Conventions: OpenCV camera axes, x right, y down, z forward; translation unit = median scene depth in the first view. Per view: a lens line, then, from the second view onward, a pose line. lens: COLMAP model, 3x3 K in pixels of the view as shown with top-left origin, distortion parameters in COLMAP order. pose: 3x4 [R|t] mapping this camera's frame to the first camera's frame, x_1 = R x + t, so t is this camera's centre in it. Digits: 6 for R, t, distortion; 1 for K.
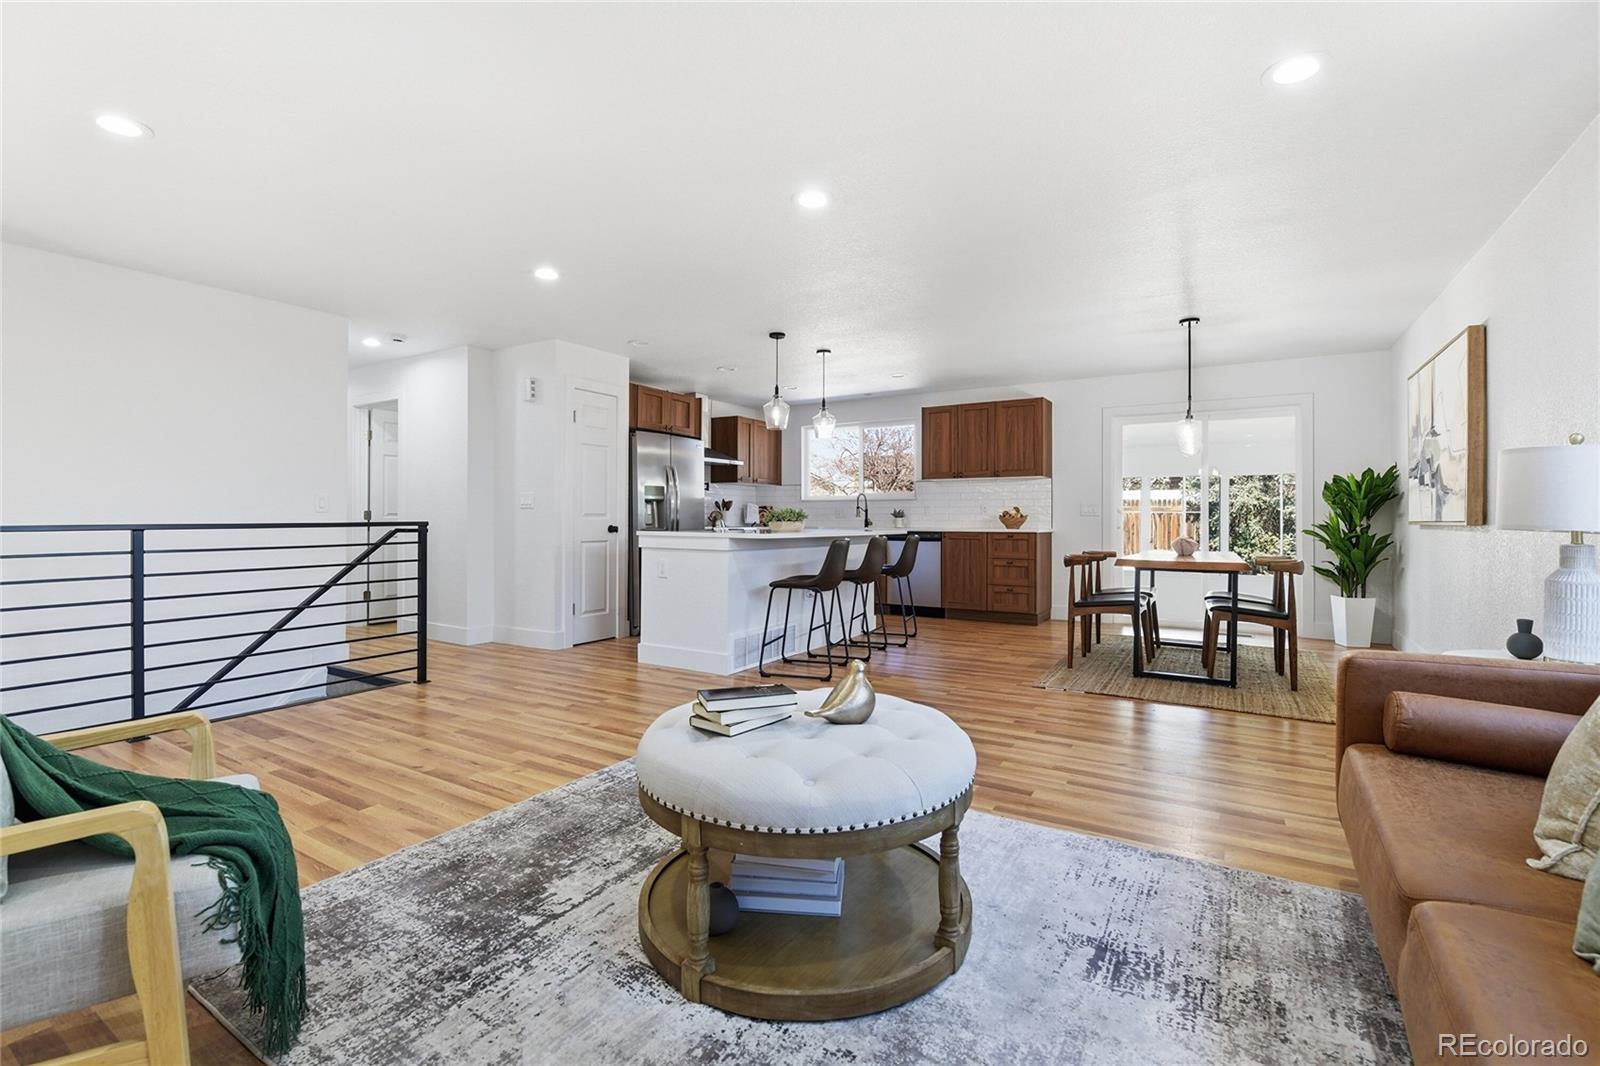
lens RADIAL K [[700.5, 0, 801.4], [0, 700.5, 516.4], [0, 0, 1]] dist [-0.012038, -0.004211]
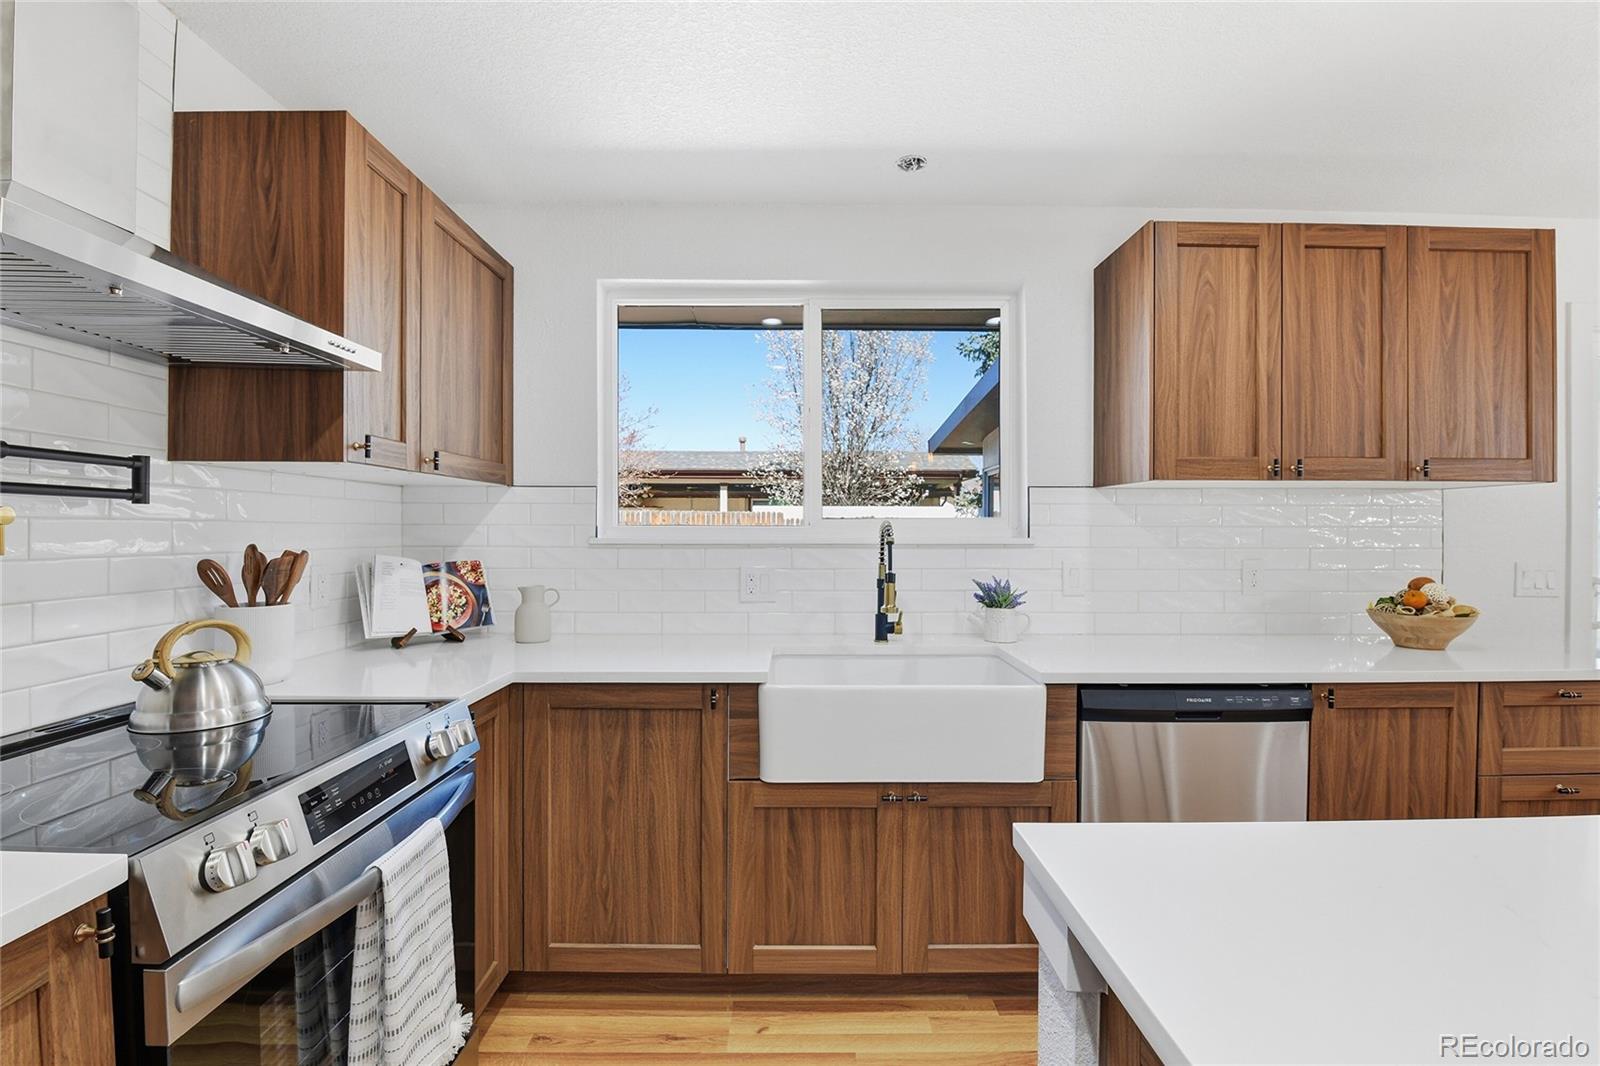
lens RADIAL K [[700.5, 0, 804.9], [0, 700.5, 536.3], [0, 0, 1]] dist [-0.012038, -0.004211]
pose [[0.847975, -0.007179, 0.529988, -0.102980], [-0.001782, 0.999864, 0.016396, -0.038921], [-0.530033, -0.014848, 0.847847, 0.937733]]
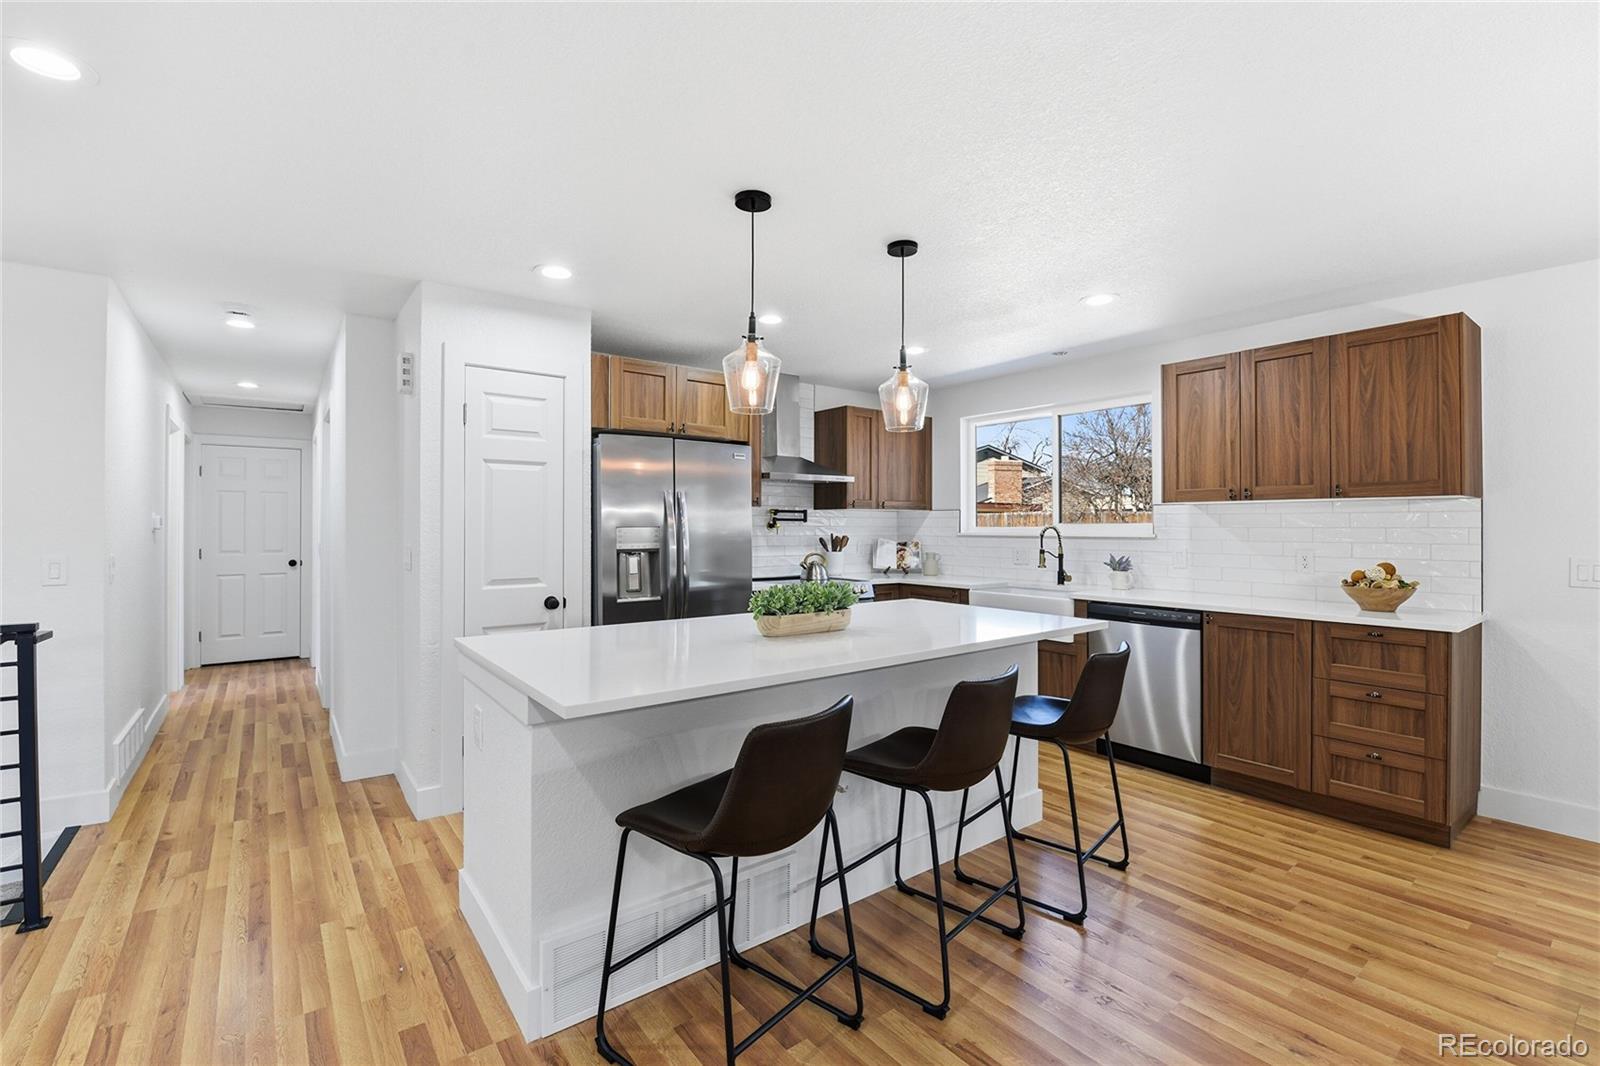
lens RADIAL K [[700.5, 0, 798.9], [0, 700.5, 521.4], [0, 0, 1]] dist [-0.012038, -0.004211]
pose [[0.933456, -0.004627, -0.358662, 0.118293], [0.003029, 0.999983, -0.005017, -0.041772], [0.358679, 0.003597, 0.933454, 0.467811]]
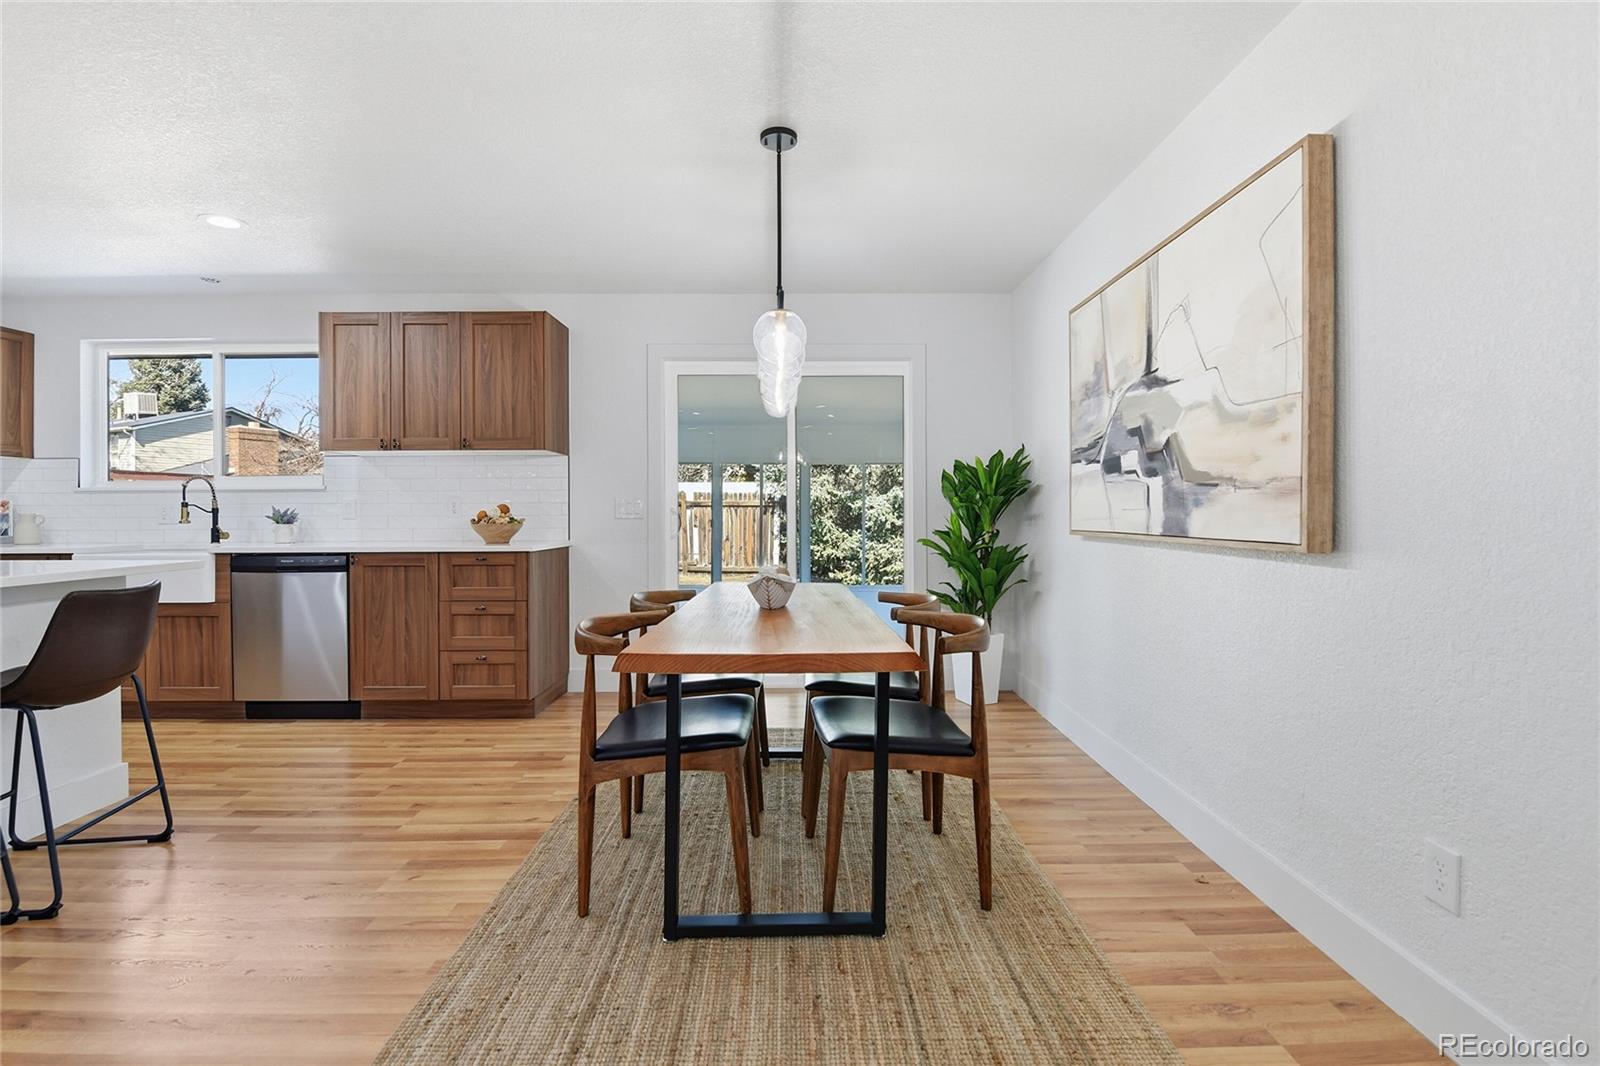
lens RADIAL K [[700.5, 0, 807.7], [0, 700.5, 516.1], [0, 0, 1]] dist [-0.012038, -0.004211]
pose [[0.840381, -0.009965, 0.541905, 0.219914], [0.004267, 0.999922, 0.011771, -0.010115], [-0.541980, -0.007580, 0.840357, 0.414566]]
